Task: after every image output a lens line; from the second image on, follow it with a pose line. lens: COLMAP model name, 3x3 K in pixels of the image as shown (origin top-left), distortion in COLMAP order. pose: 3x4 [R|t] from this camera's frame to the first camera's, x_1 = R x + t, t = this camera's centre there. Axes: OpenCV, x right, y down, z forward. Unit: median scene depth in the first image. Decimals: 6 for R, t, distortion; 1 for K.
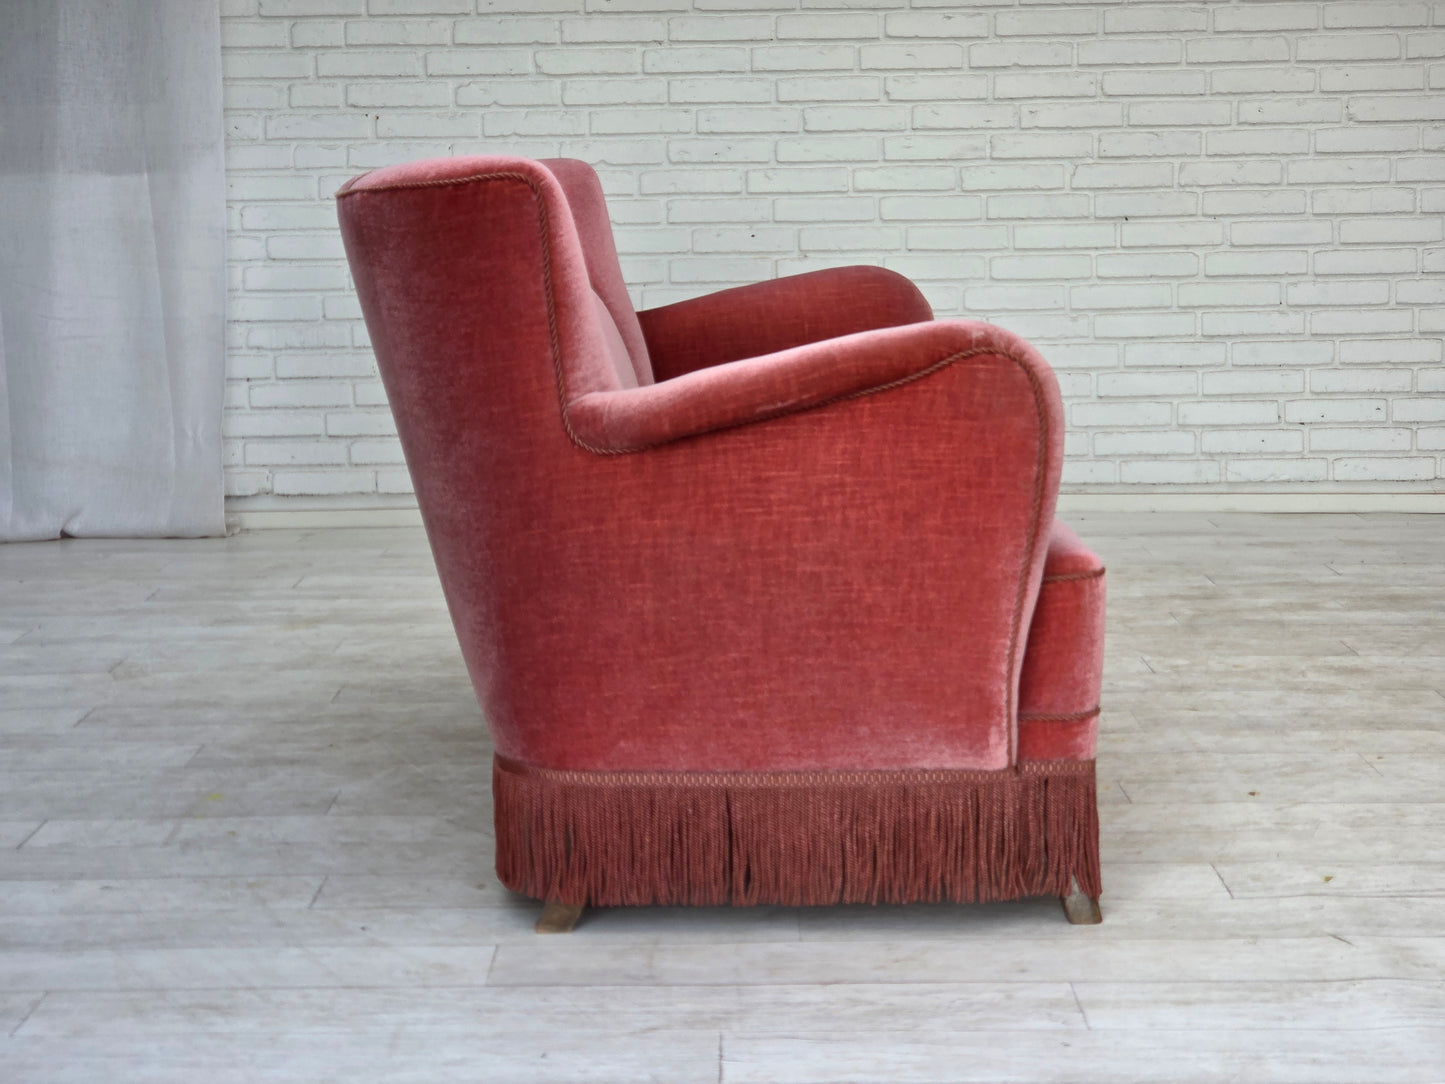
lens RADIAL K [[2742.0, 0, 723.4], [0, 2742.0, 545.6], [0, 0, 1]] dist [0.059531, 0.000000]
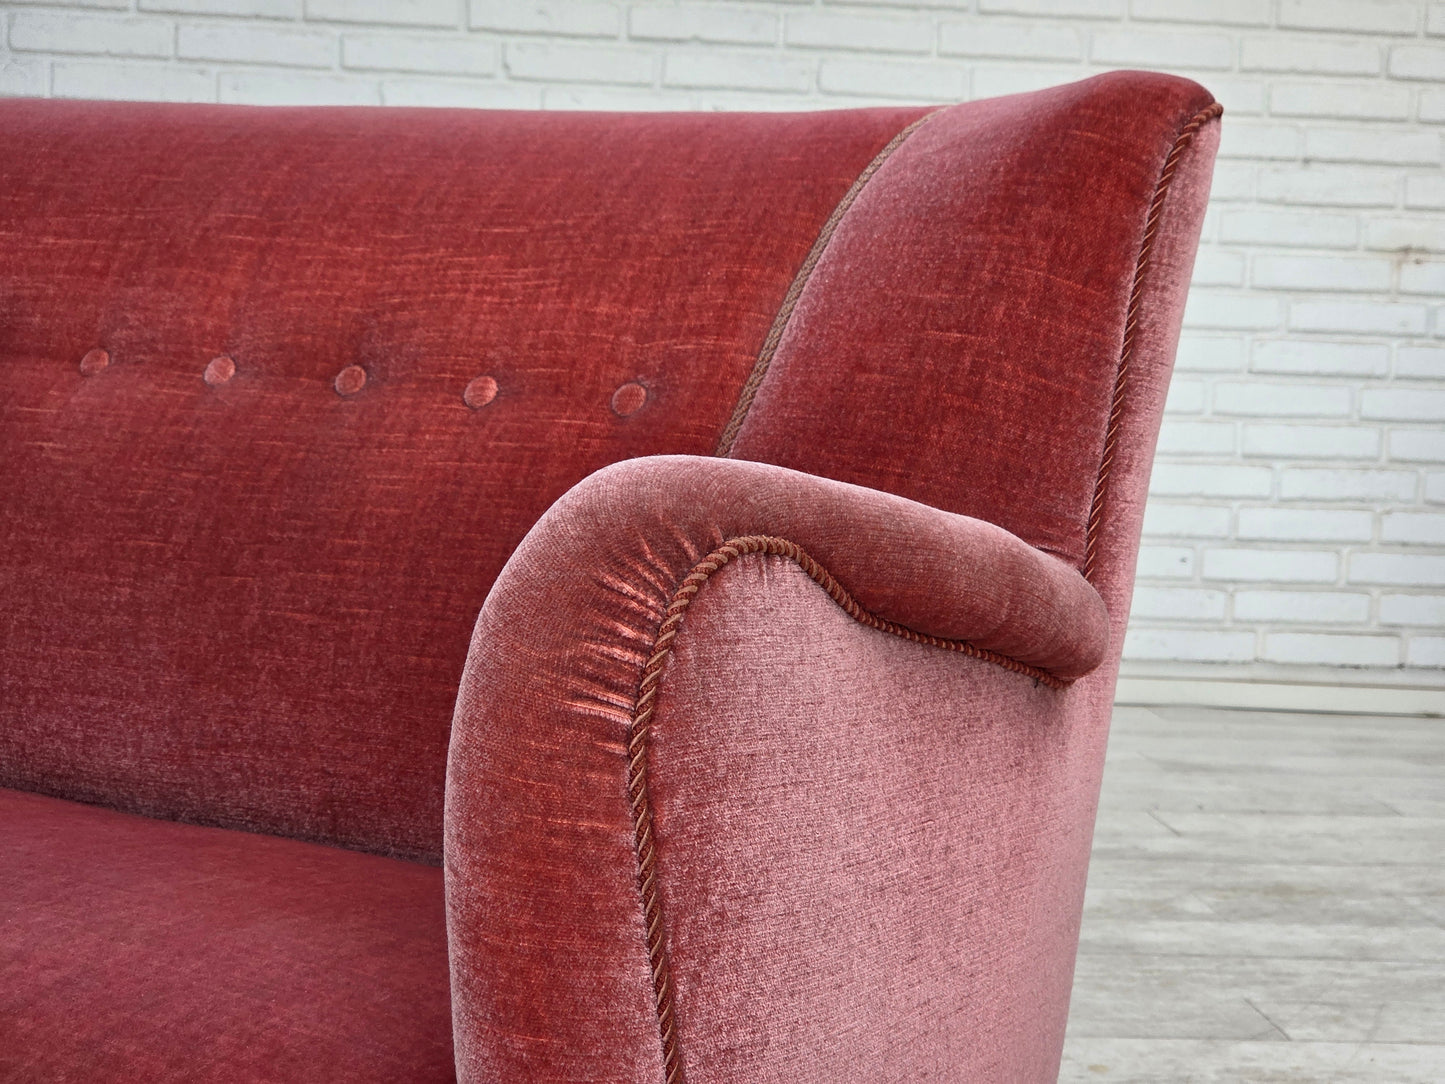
lens RADIAL K [[2742.0, 0, 763.0], [0, 2742.0, 546.0], [0, 0, 1]] dist [0.059531, 0.000000]
pose [[0.986578, 0.039913, 0.158335, 0.019522], [-0.036517, 0.999038, -0.024301, -0.032633], [-0.159153, 0.018193, 0.987086, 0.323777]]
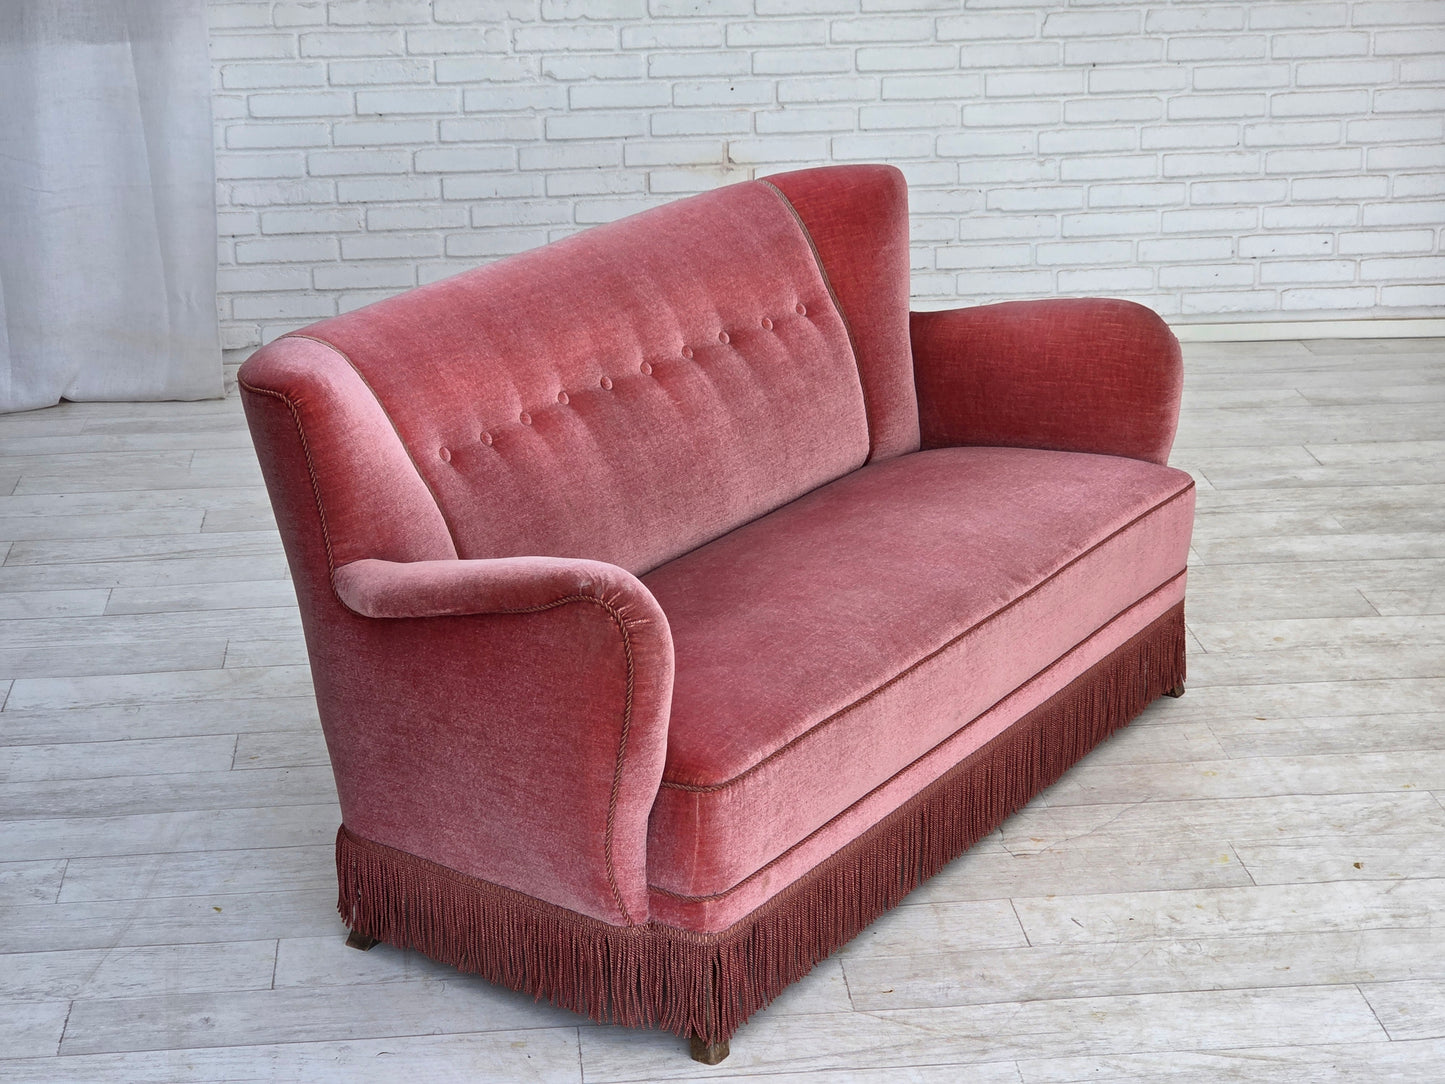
lens RADIAL K [[2742.0, 0, 706.3], [0, 2742.0, 560.9], [0, 0, 1]] dist [0.059531, 0.000000]
pose [[0.995568, -0.031813, 0.088506, -0.095100], [0.013278, 0.979173, 0.202591, -0.148967], [-0.093107, -0.200518, 0.975256, -0.026107]]
